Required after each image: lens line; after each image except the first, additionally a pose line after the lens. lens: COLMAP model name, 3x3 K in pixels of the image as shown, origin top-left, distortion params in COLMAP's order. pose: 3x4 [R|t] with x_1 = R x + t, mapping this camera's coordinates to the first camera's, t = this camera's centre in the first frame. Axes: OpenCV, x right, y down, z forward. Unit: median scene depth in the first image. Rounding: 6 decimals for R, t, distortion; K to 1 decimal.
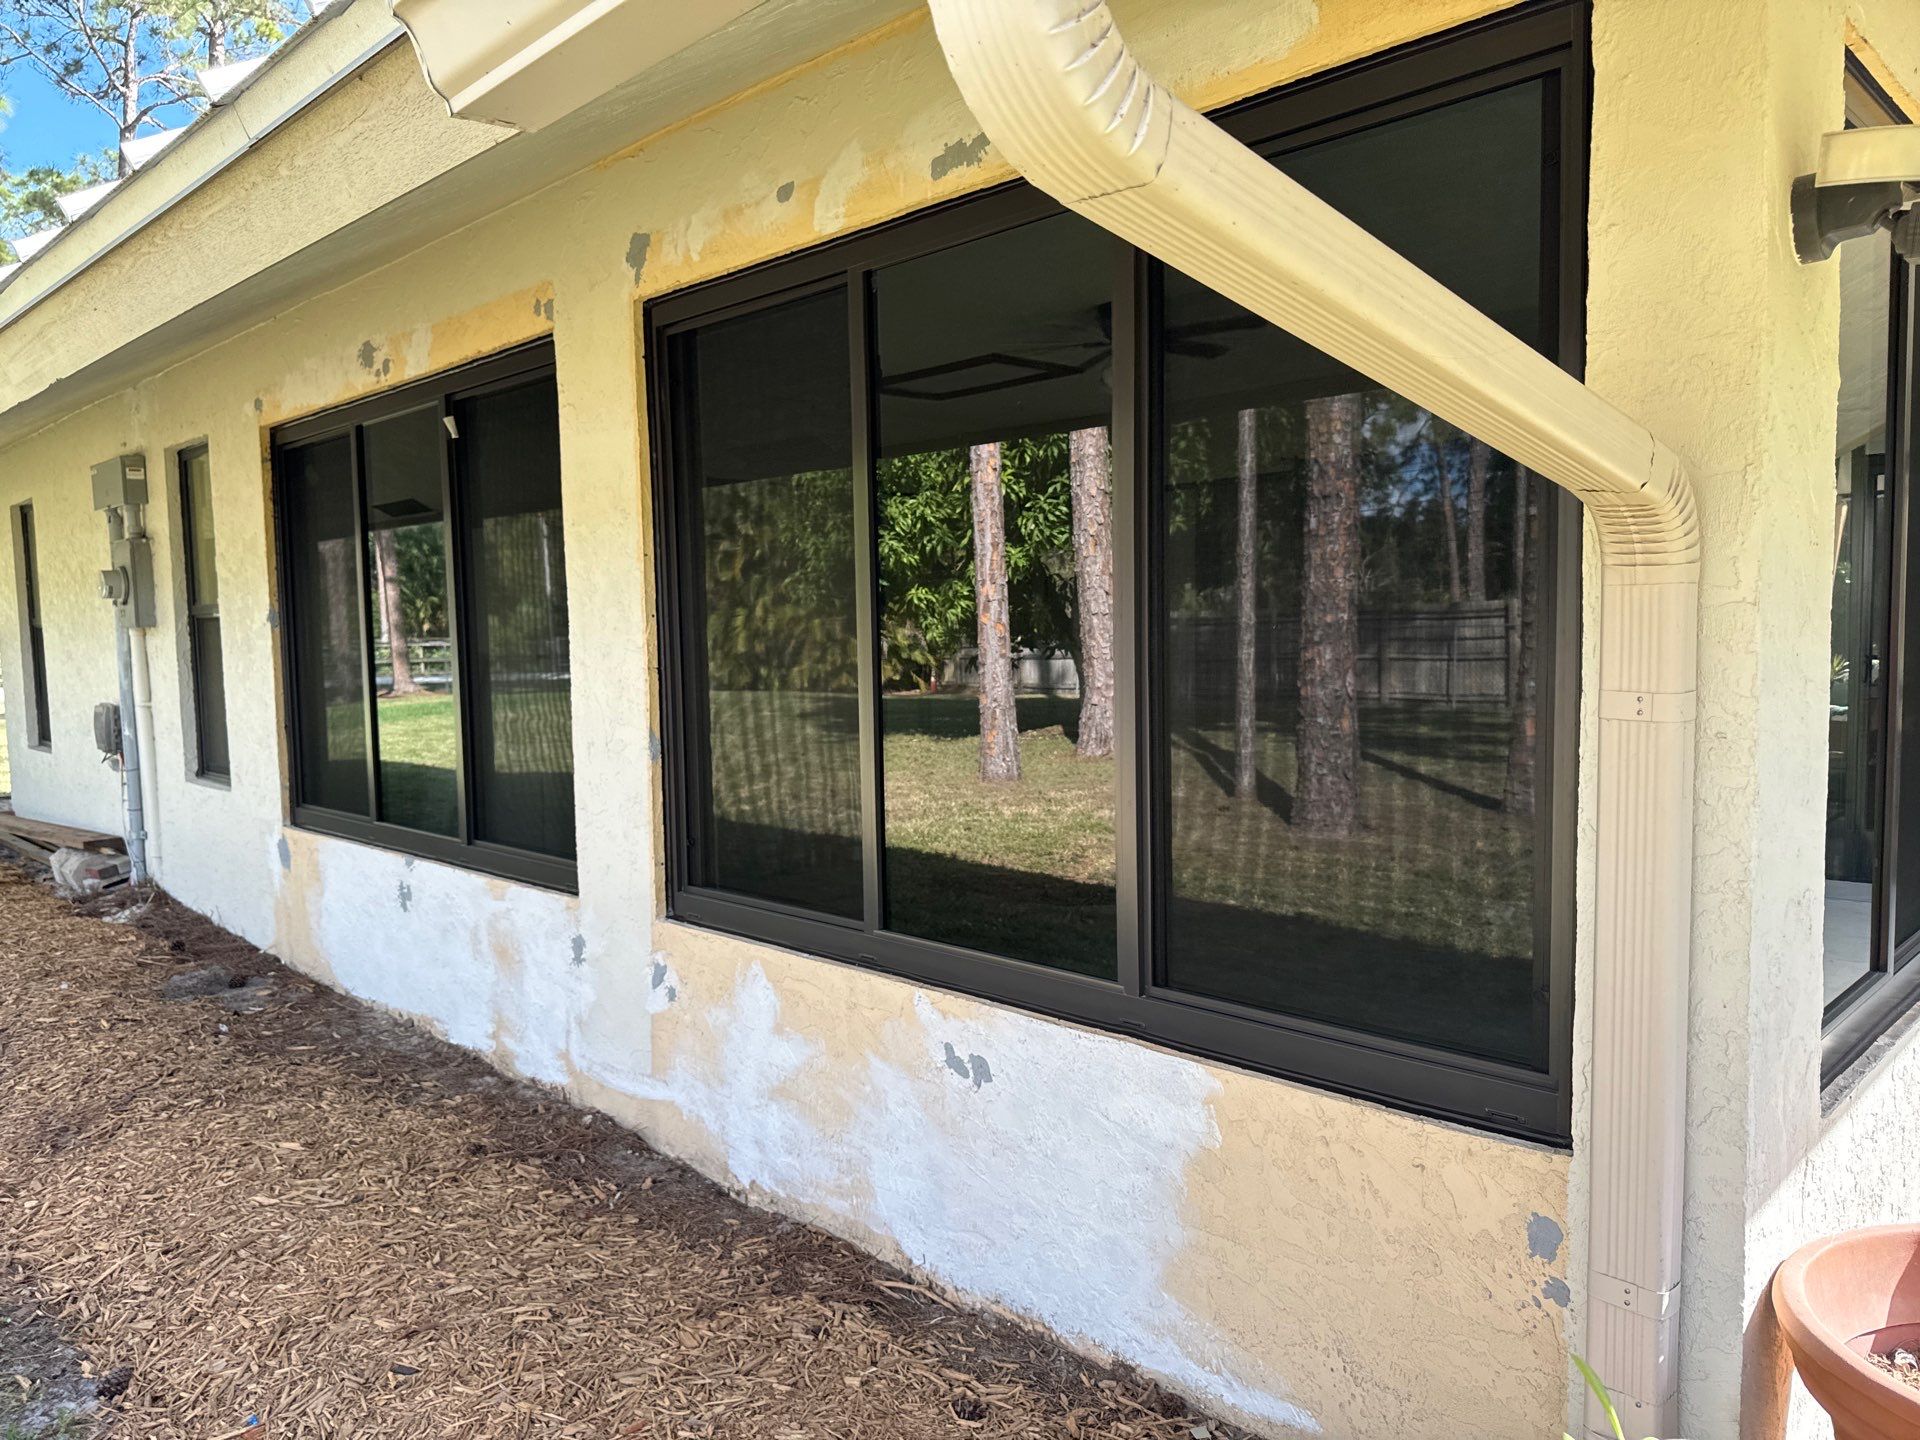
lens RADIAL K [[1374.7, 0, 958.1], [0, 1374.7, 761.6], [0, 0, 1]] dist [0.197296, -0.354233]
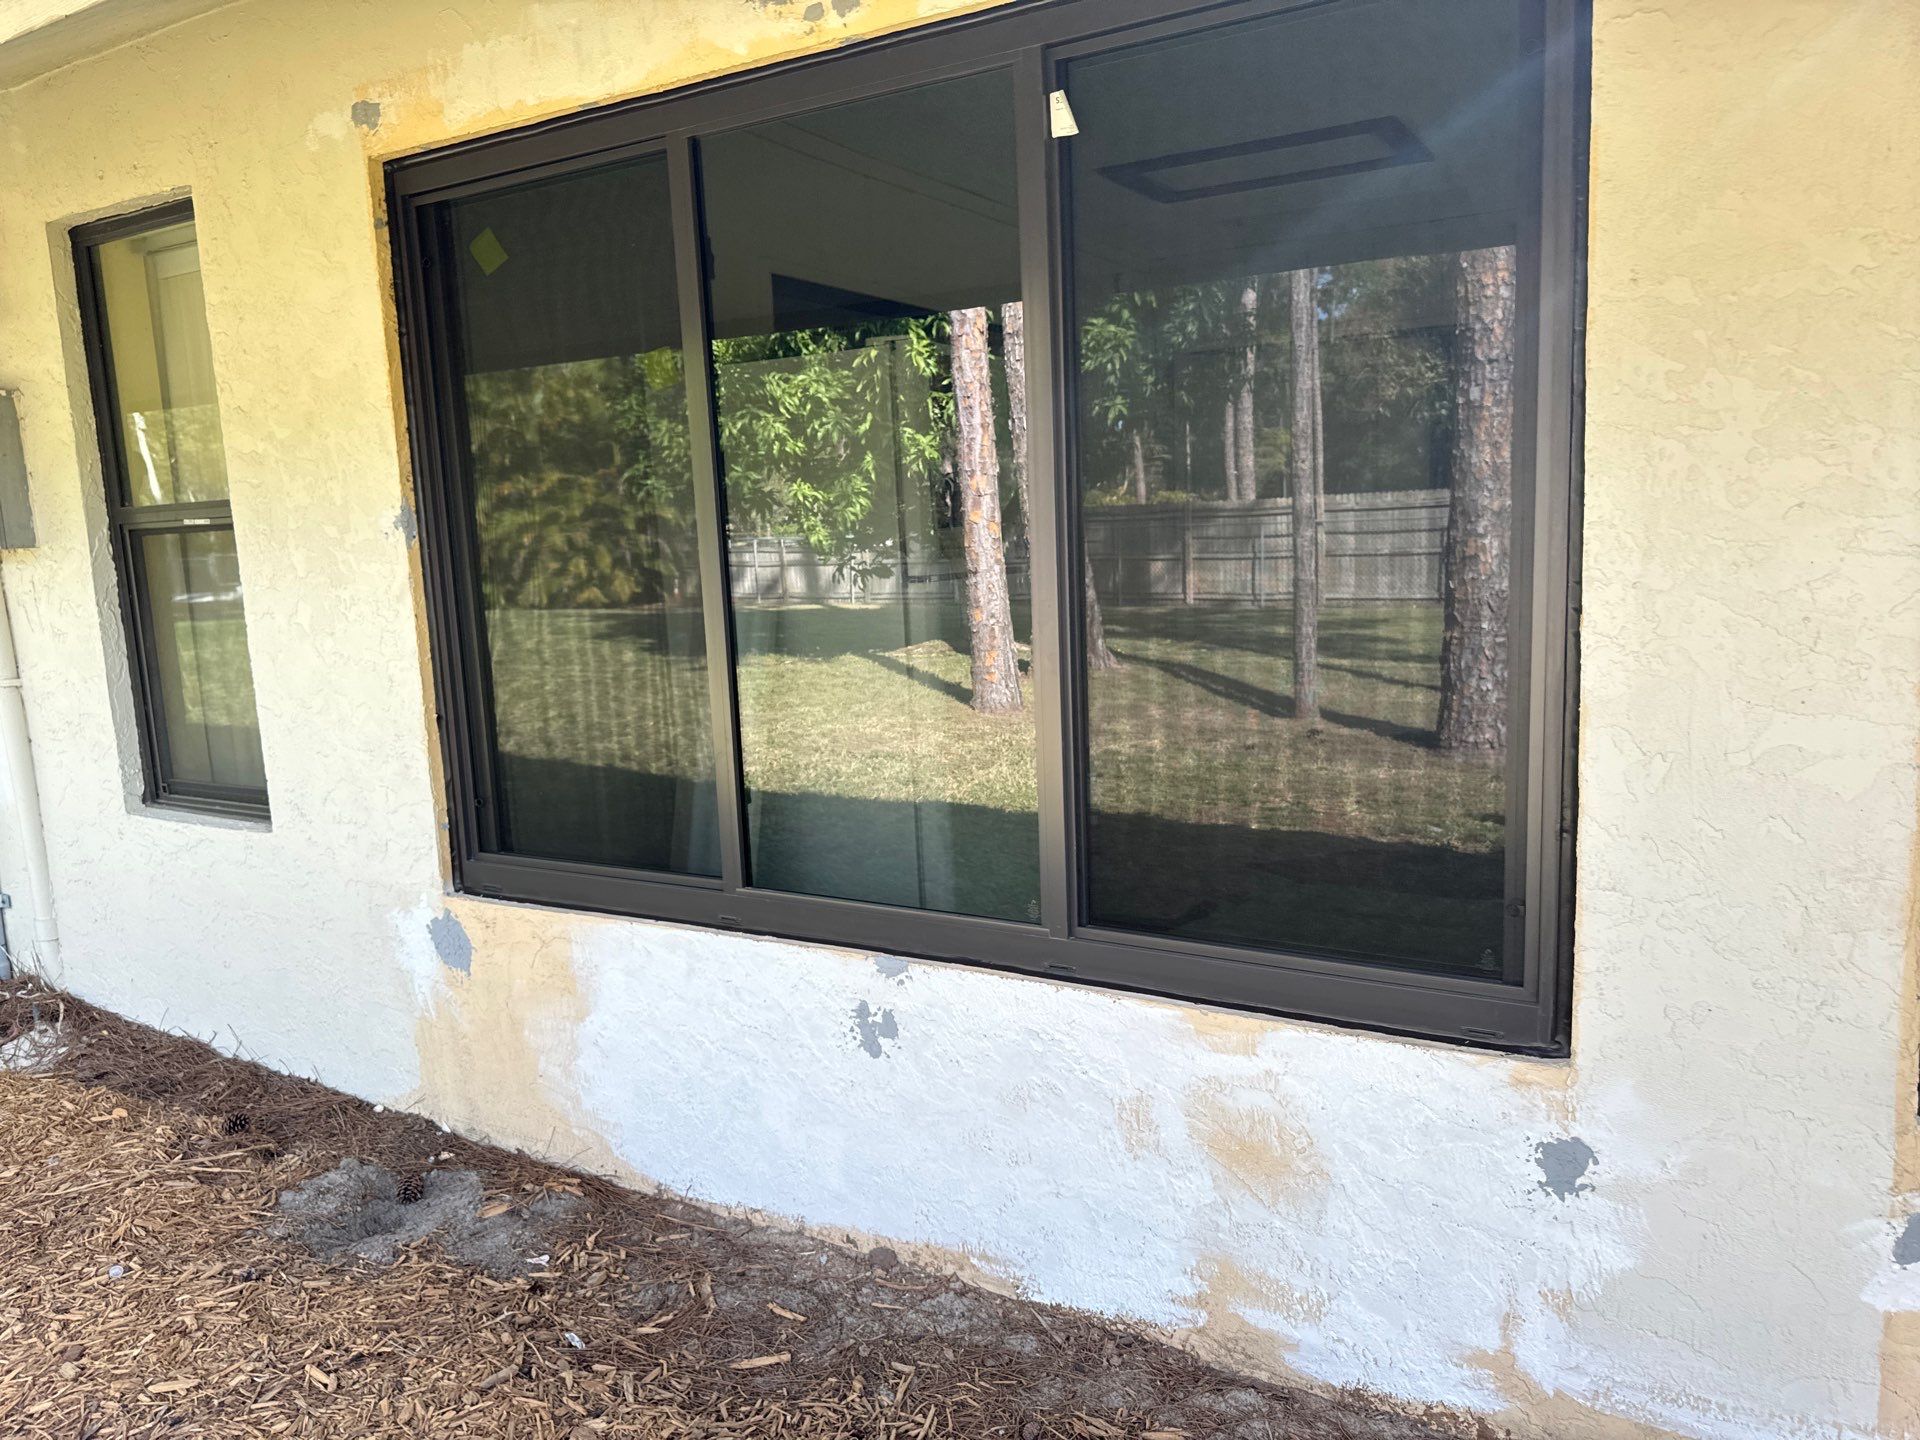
lens RADIAL K [[1387.4, 0, 1018.4], [0, 1387.4, 751.9], [0, 0, 1]] dist [0.069653, -0.101514]
pose [[0.960065, -0.062372, 0.272735, -0.192382], [0.045874, 0.996734, 0.066459, -0.017808], [-0.275989, -0.051293, 0.959791, 0.191270]]
